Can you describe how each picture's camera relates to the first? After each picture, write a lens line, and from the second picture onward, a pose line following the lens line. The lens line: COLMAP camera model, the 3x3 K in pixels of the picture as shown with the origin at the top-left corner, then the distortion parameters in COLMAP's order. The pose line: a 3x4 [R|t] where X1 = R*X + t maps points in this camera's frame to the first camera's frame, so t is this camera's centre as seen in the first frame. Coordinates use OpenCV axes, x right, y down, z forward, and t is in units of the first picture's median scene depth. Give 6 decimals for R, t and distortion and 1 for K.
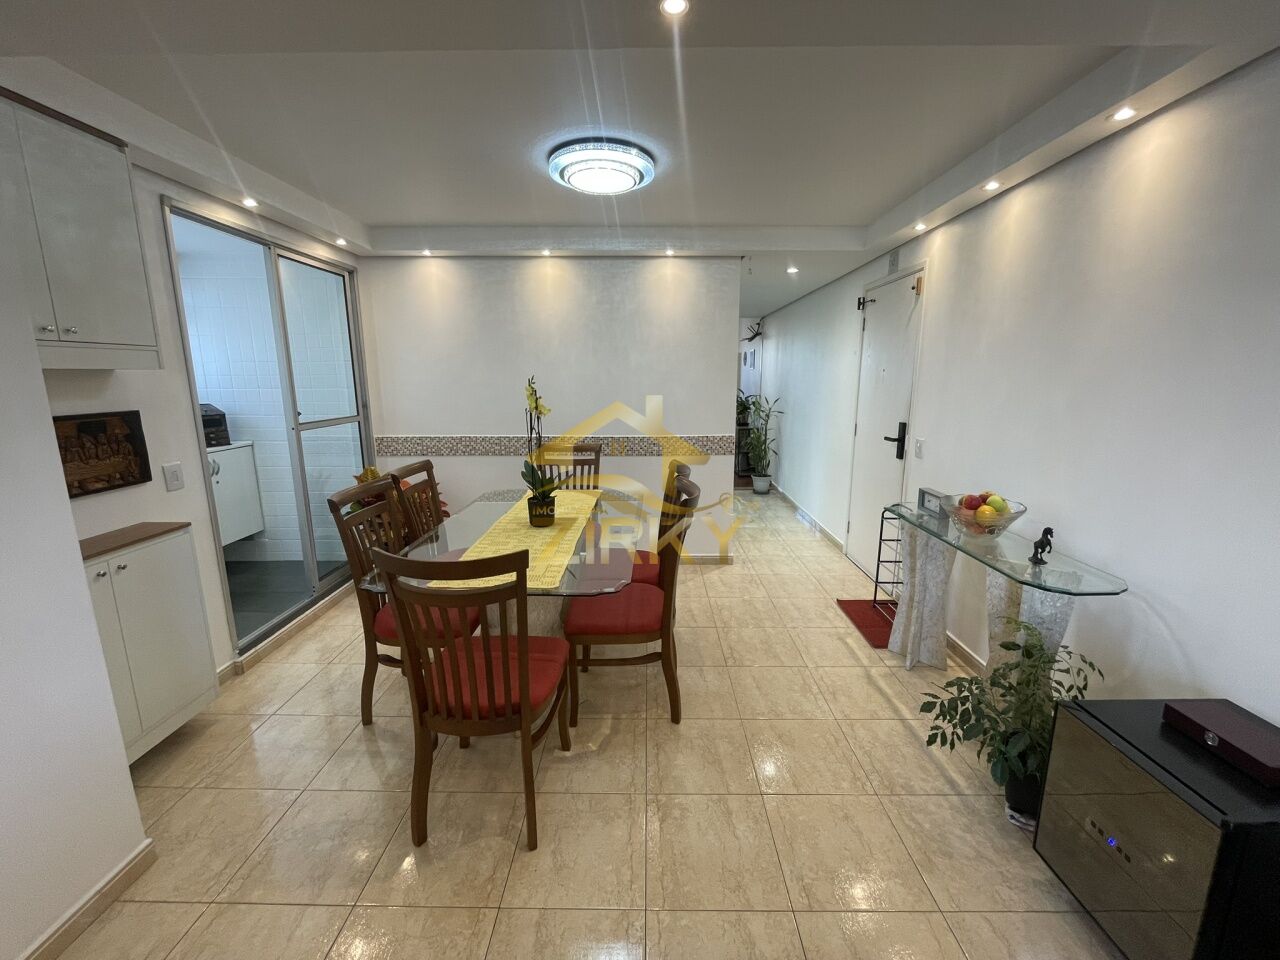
lens RADIAL K [[517.0, 0, 639.6], [0, 517.0, 479.7], [0, 0, 1]] dist [-0.003025, -0.000558]
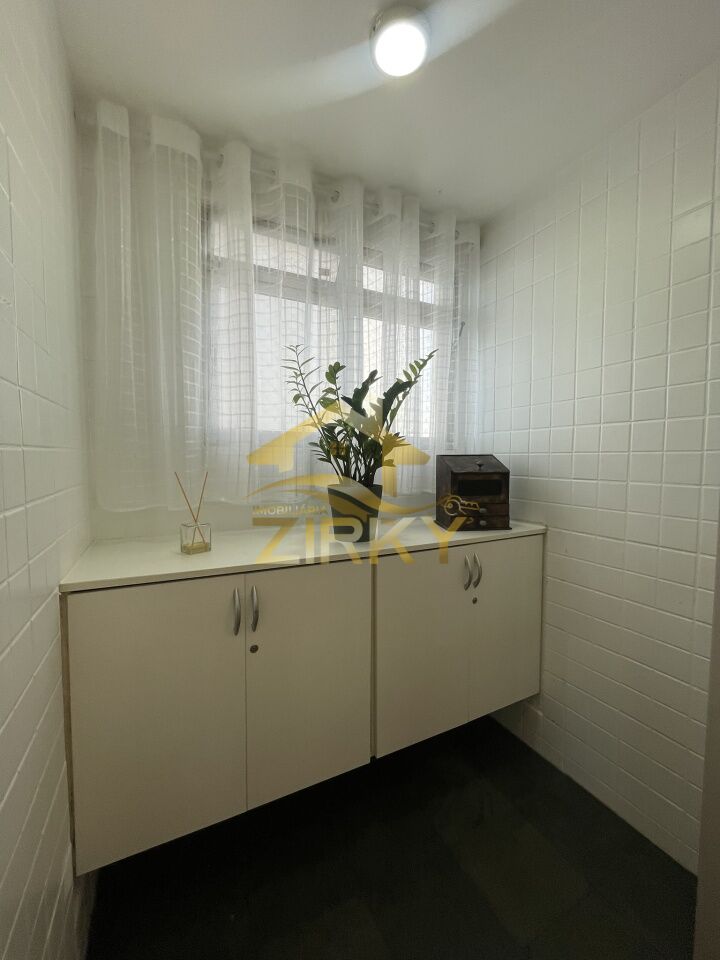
lens RADIAL K [[387.7, 0, 359.4], [0, 387.7, 477.5], [0, 0, 1]] dist [-0.003025, -0.000558]
pose [[0.459706, 0.048685, -0.886736, -0.506498], [-0.166571, 0.985502, -0.032247, -0.081514], [0.872310, 0.162529, 0.461150, 0.665342]]
